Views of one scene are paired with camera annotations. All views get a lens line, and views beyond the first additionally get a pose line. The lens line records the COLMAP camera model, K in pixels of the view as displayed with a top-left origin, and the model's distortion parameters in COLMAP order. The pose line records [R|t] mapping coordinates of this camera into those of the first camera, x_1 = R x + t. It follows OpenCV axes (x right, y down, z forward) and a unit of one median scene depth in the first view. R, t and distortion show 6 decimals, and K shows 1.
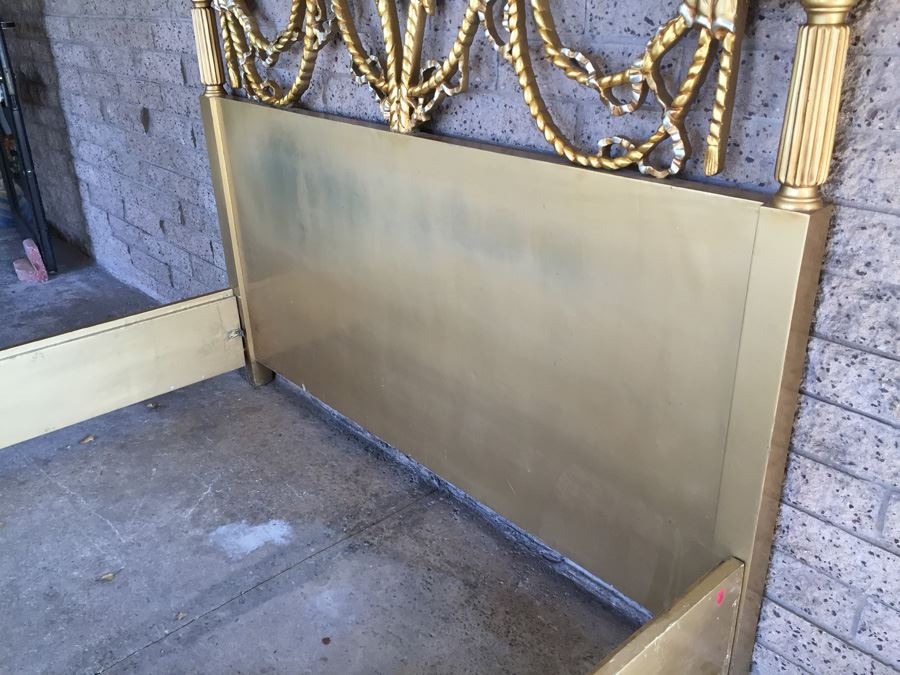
lens RADIAL K [[772.5, 0, 448.9], [0, 772.5, 336.9], [0, 0, 1]] dist [0.098944, -0.141728]
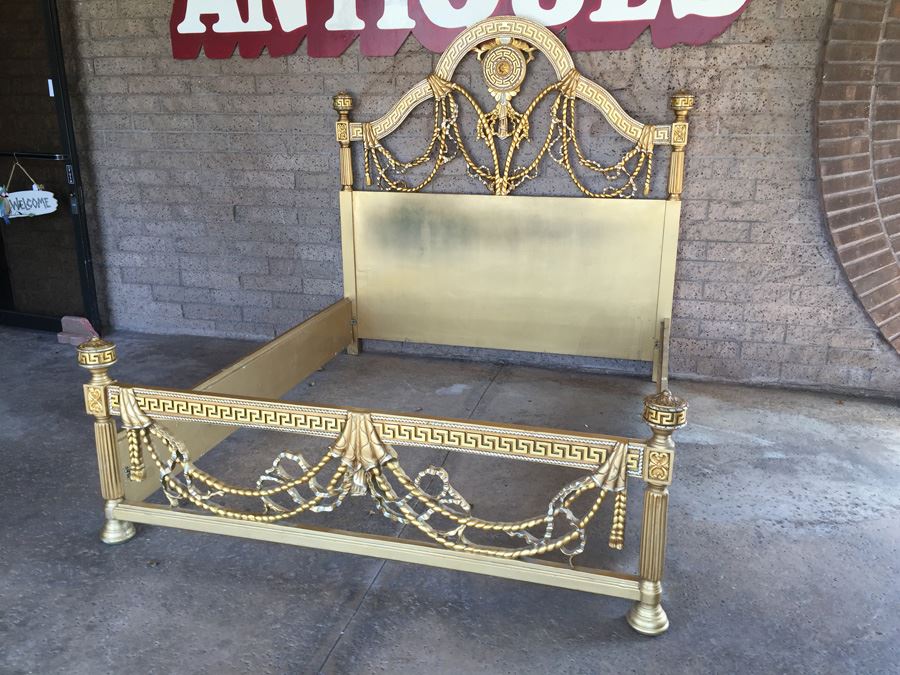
lens RADIAL K [[772.5, 0, 451.1], [0, 772.5, 340.5], [0, 0, 1]] dist [0.098944, -0.141728]
pose [[0.832472, -0.144573, 0.534873, -1.694501], [0.216706, 0.973415, -0.074170, 0.352947], [-0.509931, 0.177654, 0.841671, -0.958940]]
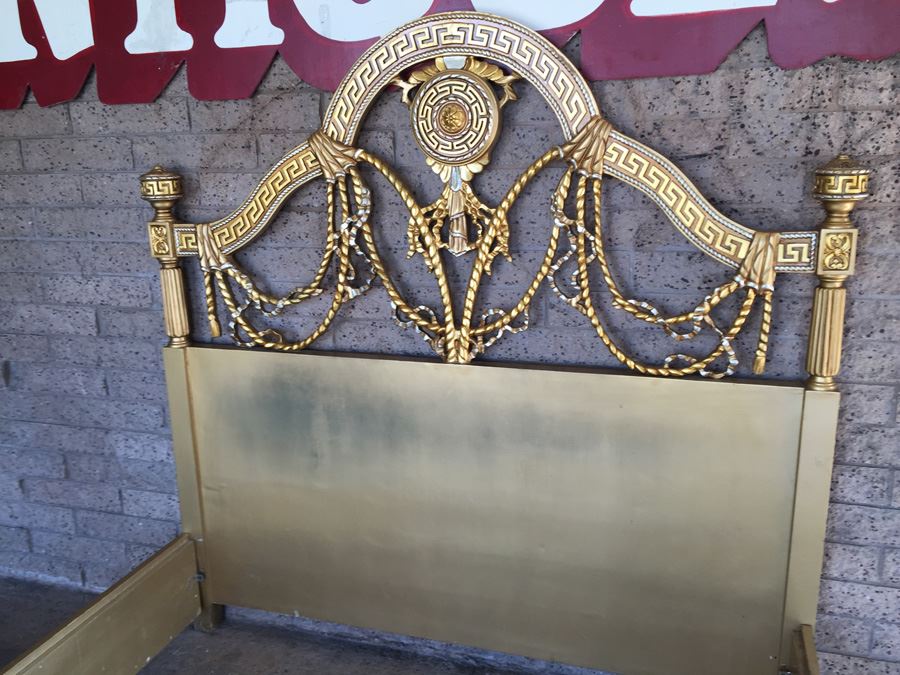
lens RADIAL K [[772.5, 0, 447.7], [0, 772.5, 342.7], [0, 0, 1]] dist [0.098944, -0.141728]
pose [[0.859091, -0.121480, 0.497197, -0.741455], [0.215886, 0.966787, -0.136809, -0.142988], [-0.464064, 0.224870, 0.856784, -0.050632]]
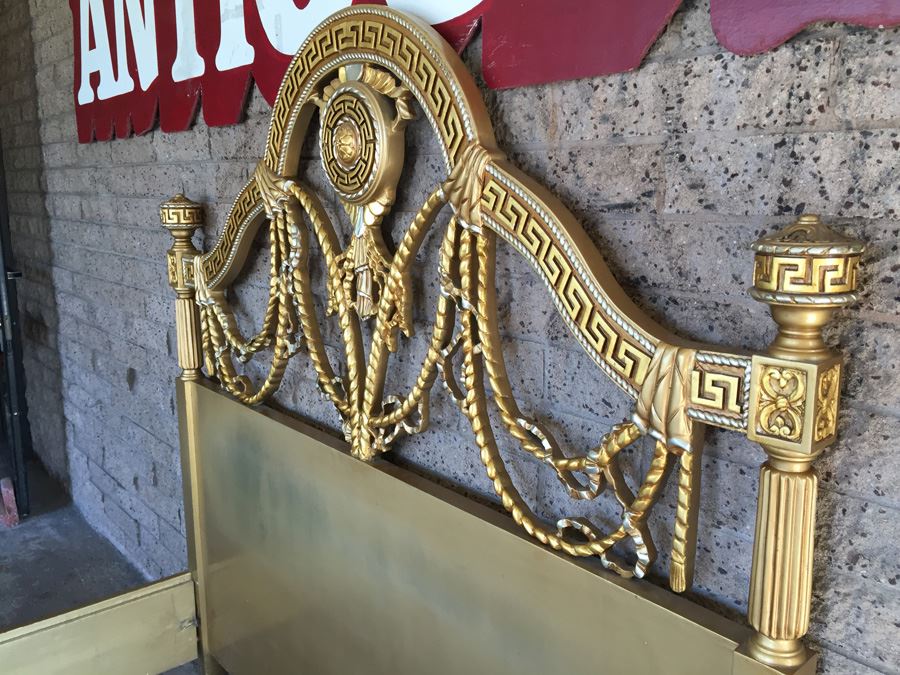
lens RADIAL K [[772.5, 0, 450.1], [0, 772.5, 336.7], [0, 0, 1]] dist [0.098944, -0.141728]
pose [[0.999440, 0.026437, -0.020522, 0.067280], [-0.030462, 0.972564, -0.230632, -0.209826], [0.013861, 0.231128, 0.972825, 0.054115]]
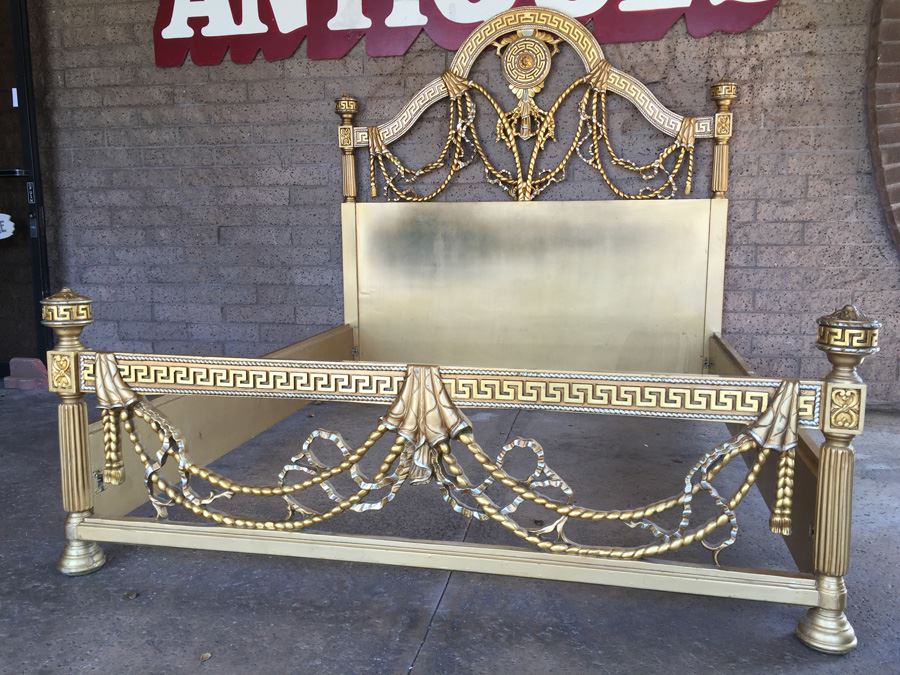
lens RADIAL K [[772.5, 0, 450.9], [0, 772.5, 336.8], [0, 0, 1]] dist [0.098944, -0.141728]
pose [[0.797398, -0.074903, 0.598786, -1.702773], [0.242944, 0.948149, -0.204921, 0.539000], [-0.552389, 0.308875, 0.774250, -0.497086]]
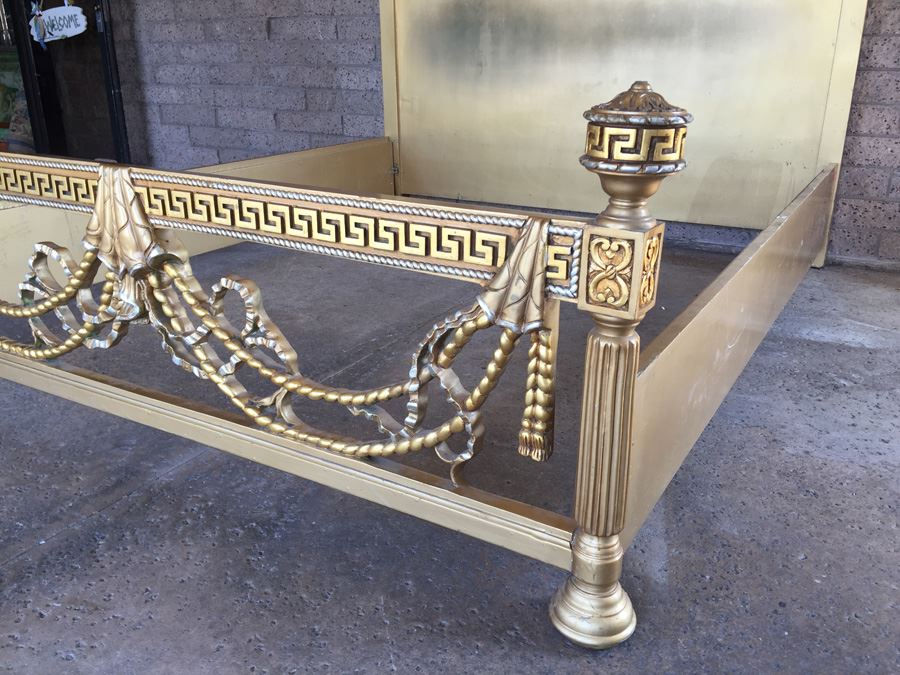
lens RADIAL K [[772.5, 0, 451.7], [0, 772.5, 341.5], [0, 0, 1]] dist [0.098944, -0.141728]
pose [[0.950819, -0.098187, 0.293773, -0.987989], [0.118143, 0.991690, -0.050931, 0.608692], [-0.286331, 0.083133, 0.954517, -0.476786]]
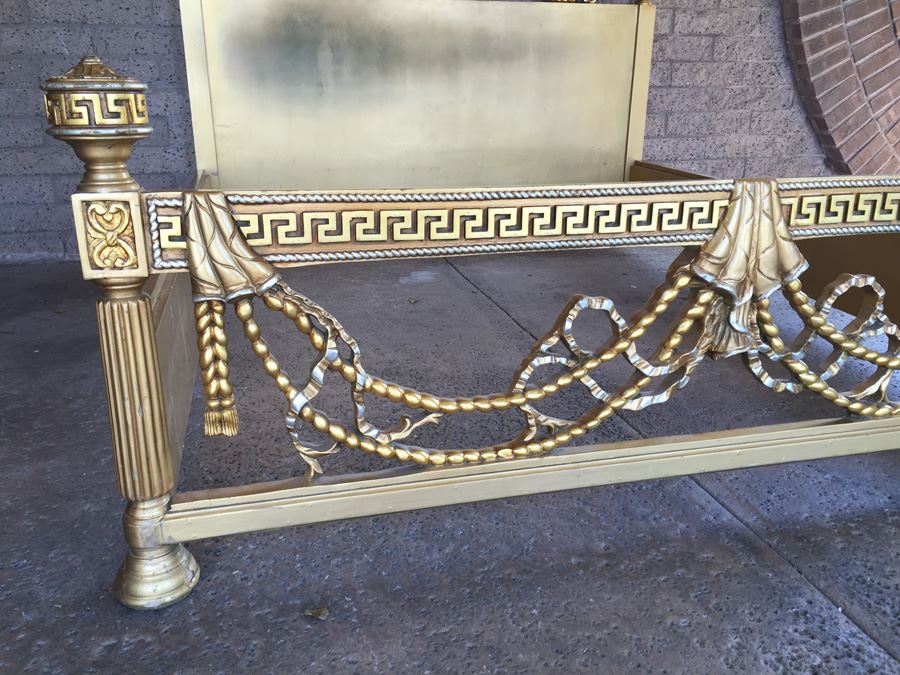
lens RADIAL K [[772.5, 0, 450.9], [0, 772.5, 335.5], [0, 0, 1]] dist [0.098944, -0.141728]
pose [[0.452684, -0.263443, 0.851865, -1.871012], [0.360588, 0.927842, 0.095321, 0.300607], [-0.815508, 0.264022, 0.515014, 0.298989]]
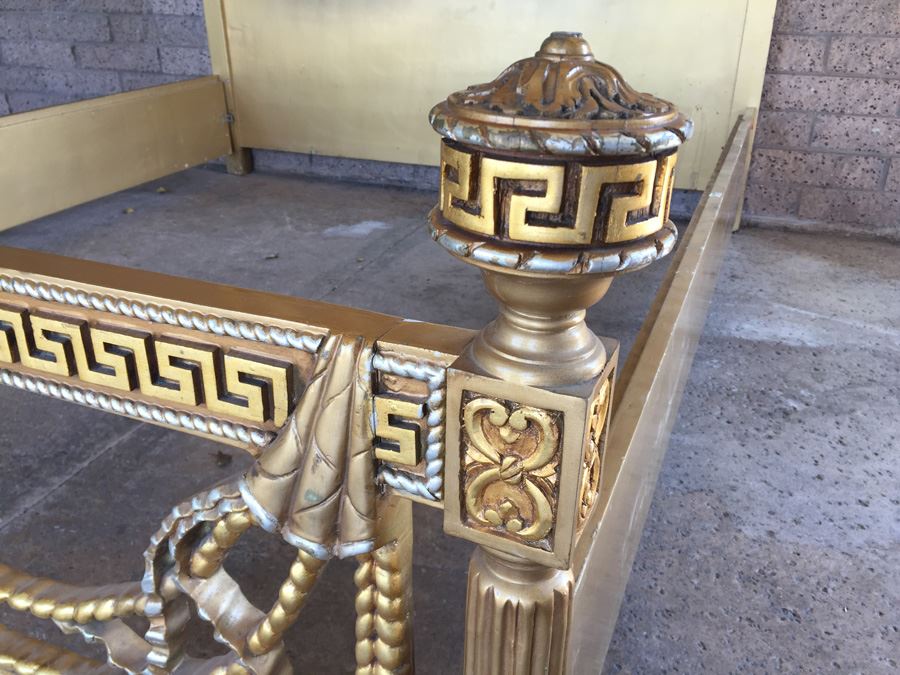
lens RADIAL K [[772.5, 0, 449.2], [0, 772.5, 342.0], [0, 0, 1]] dist [0.098944, -0.141728]
pose [[0.894741, -0.179478, 0.408933, -0.818297], [0.171435, 0.983569, 0.056584, 0.483547], [-0.412370, 0.019477, 0.910808, -0.192971]]
